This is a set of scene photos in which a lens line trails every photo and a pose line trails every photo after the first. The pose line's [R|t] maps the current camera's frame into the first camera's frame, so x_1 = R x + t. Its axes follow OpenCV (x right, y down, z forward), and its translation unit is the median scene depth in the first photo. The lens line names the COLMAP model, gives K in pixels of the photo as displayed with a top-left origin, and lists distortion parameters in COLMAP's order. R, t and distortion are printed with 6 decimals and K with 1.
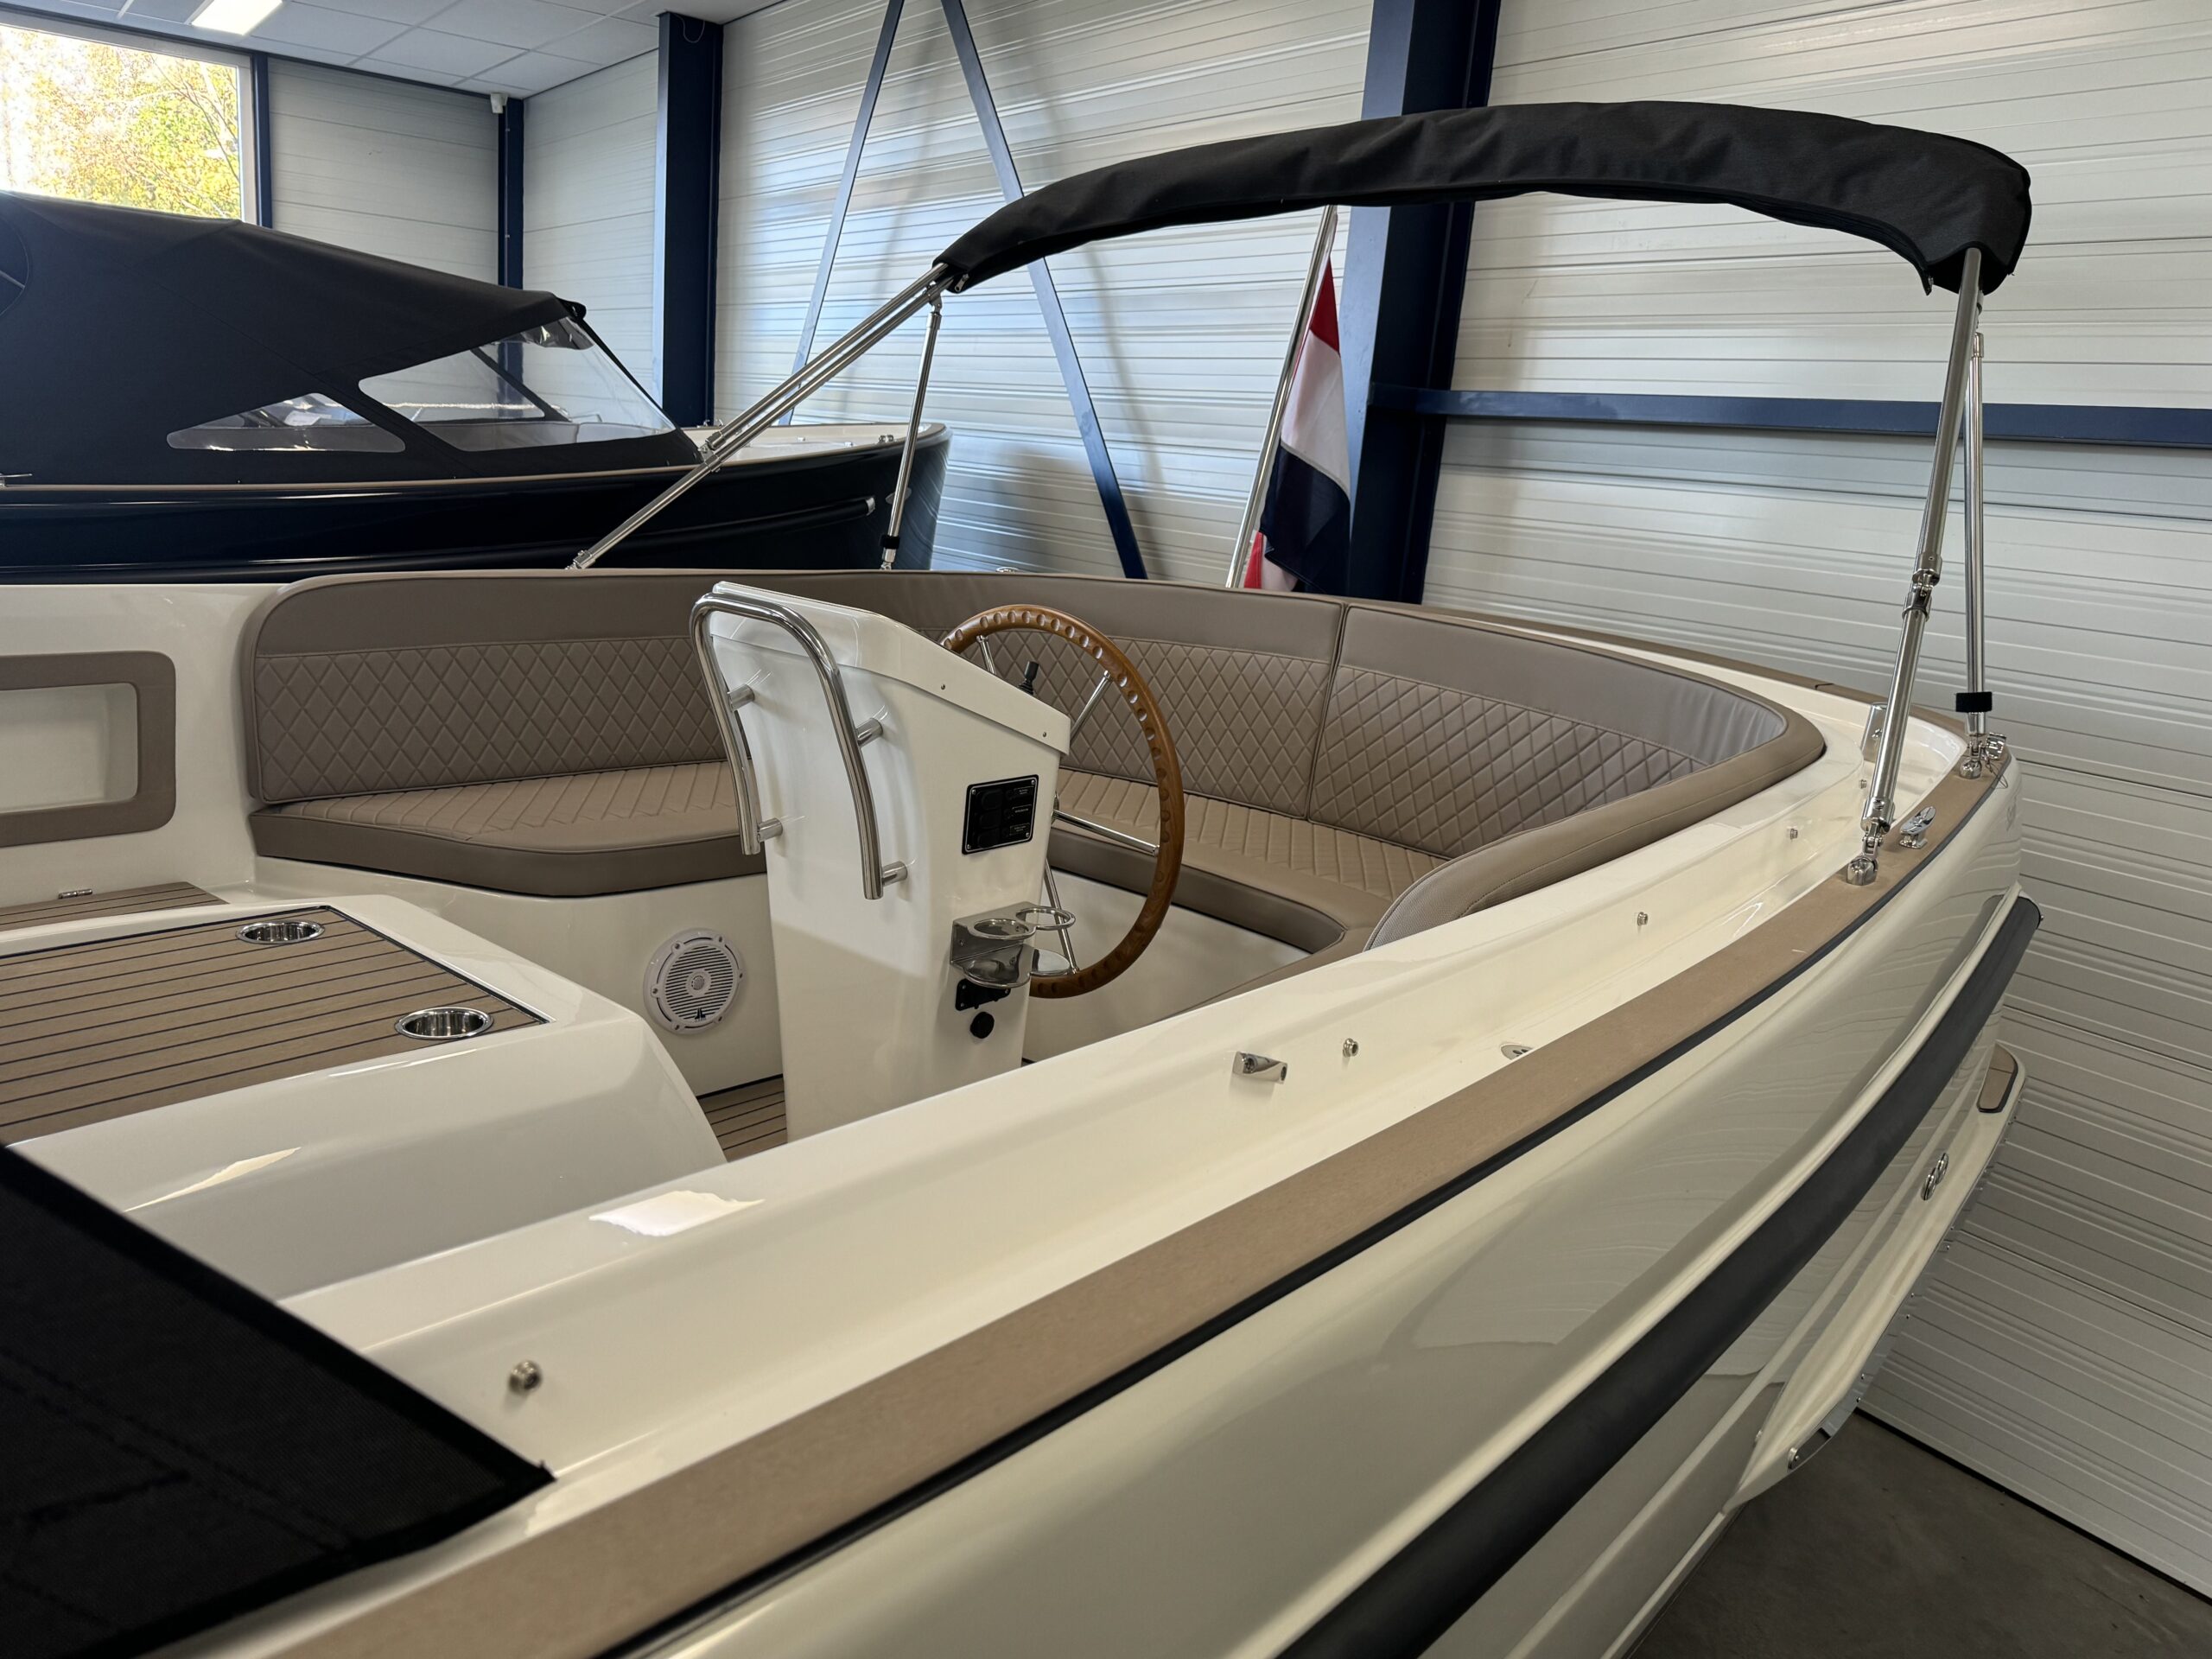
lens RADIAL K [[1624.2, 0, 1098.8], [0, 1624.2, 843.9], [0, 0, 1]] dist [0.129658, -0.263360]
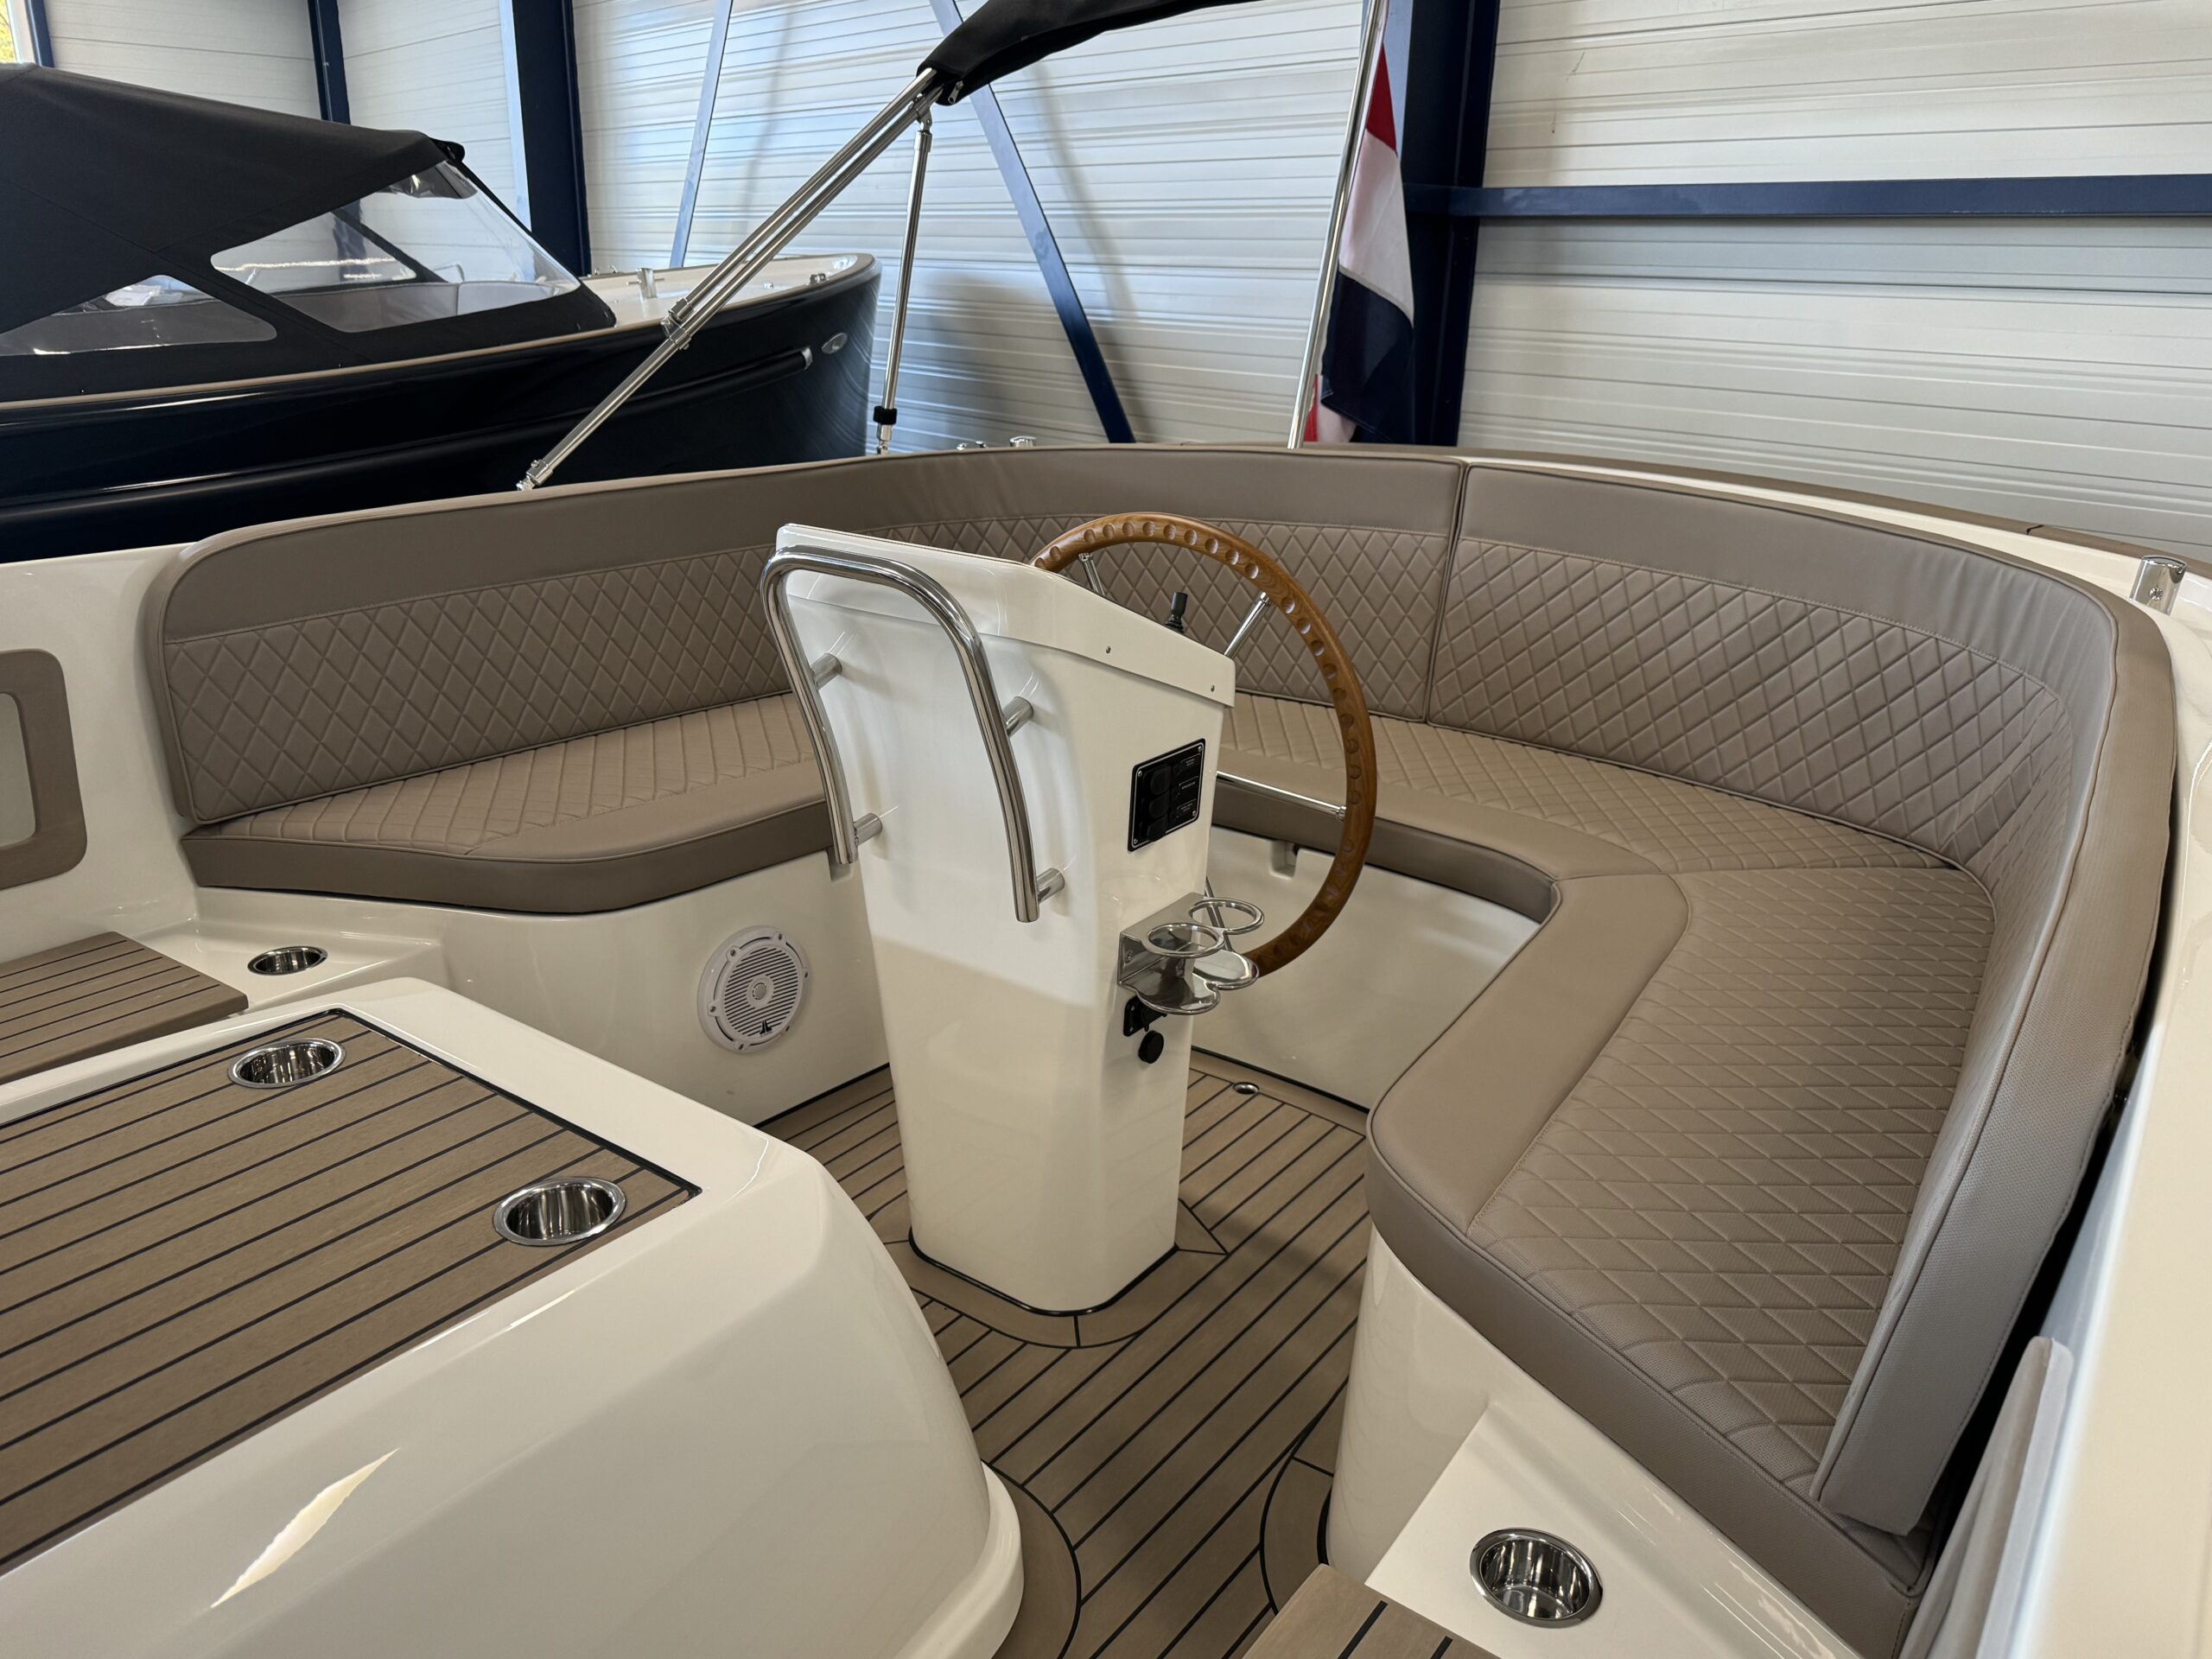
lens RADIAL K [[1624.2, 0, 1098.8], [0, 1624.2, 843.9], [0, 0, 1]] dist [0.129658, -0.263360]
pose [[0.995024, -0.081980, 0.056632, -0.104791], [0.075359, 0.991013, 0.110517, -0.063014], [-0.065183, -0.105700, 0.992259, 0.157234]]
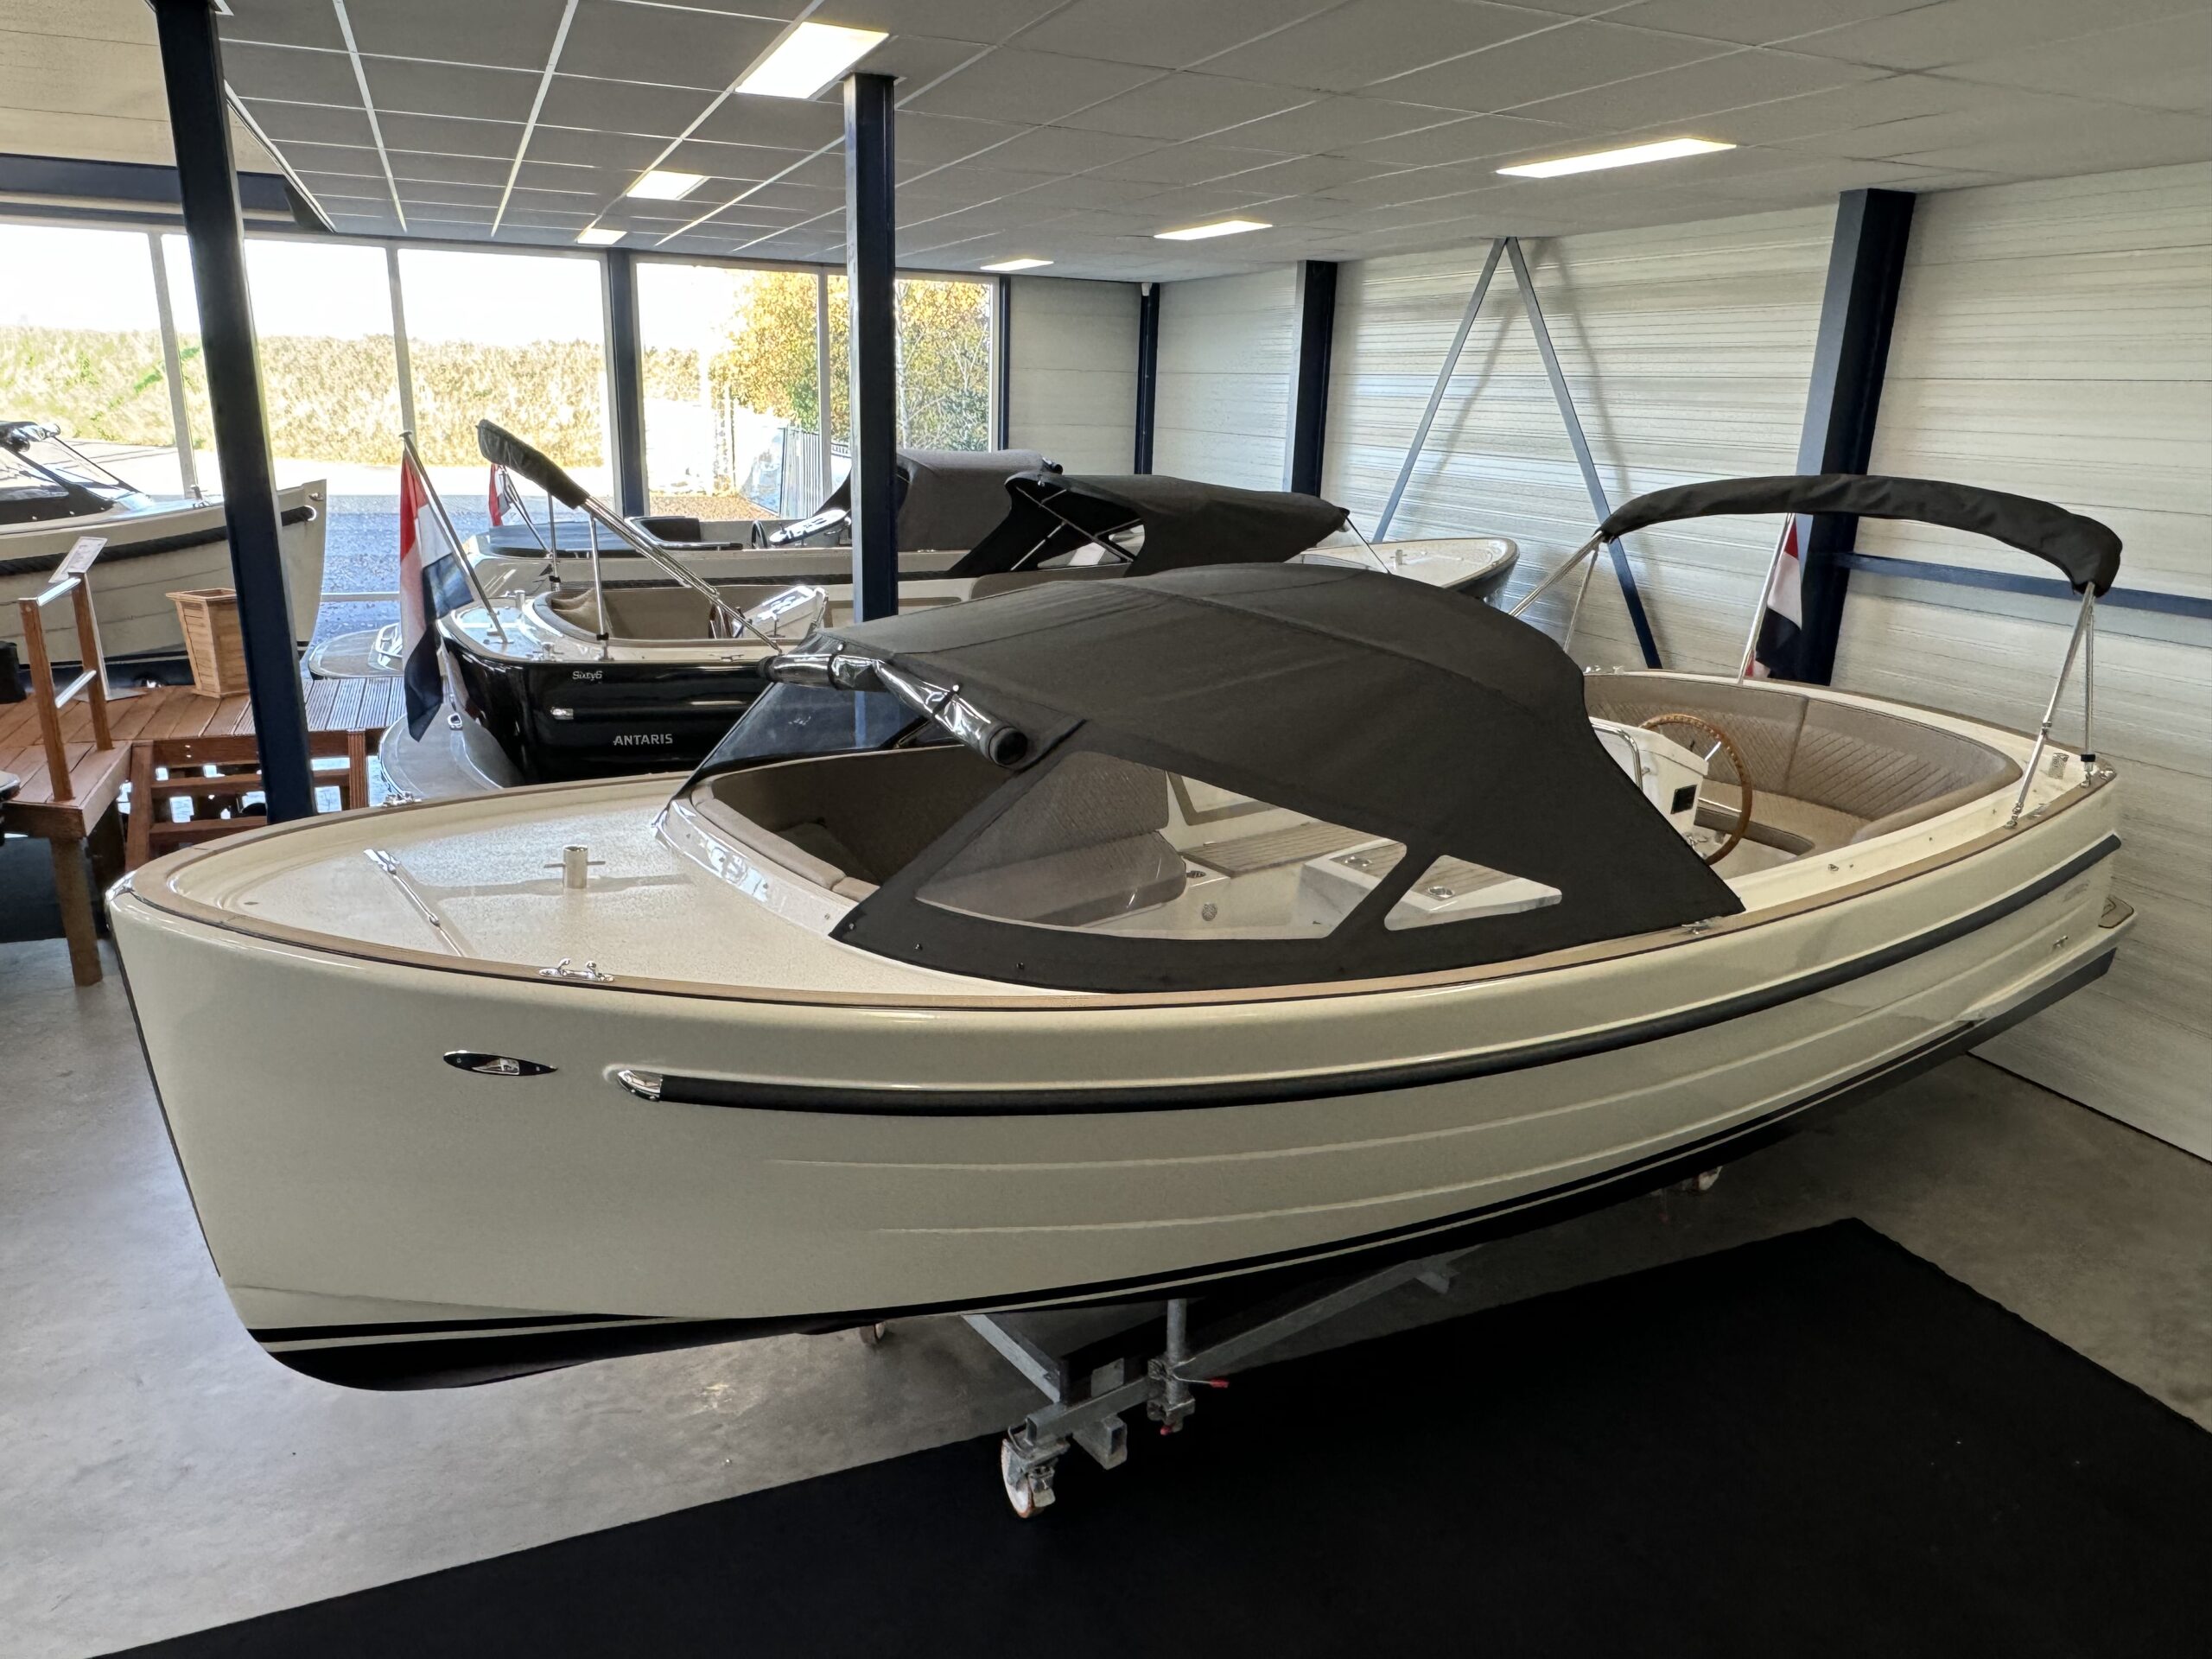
lens RADIAL K [[1501.6, 0, 1108.5], [0, 1501.6, 855.6], [0, 0, 1]] dist [-0.010828, -0.002484]
pose [[0.974991, 0.014567, -0.221765, -0.325991], [-0.003270, 0.998682, 0.051224, -0.036524], [0.222219, -0.049217, 0.973754, -1.216845]]
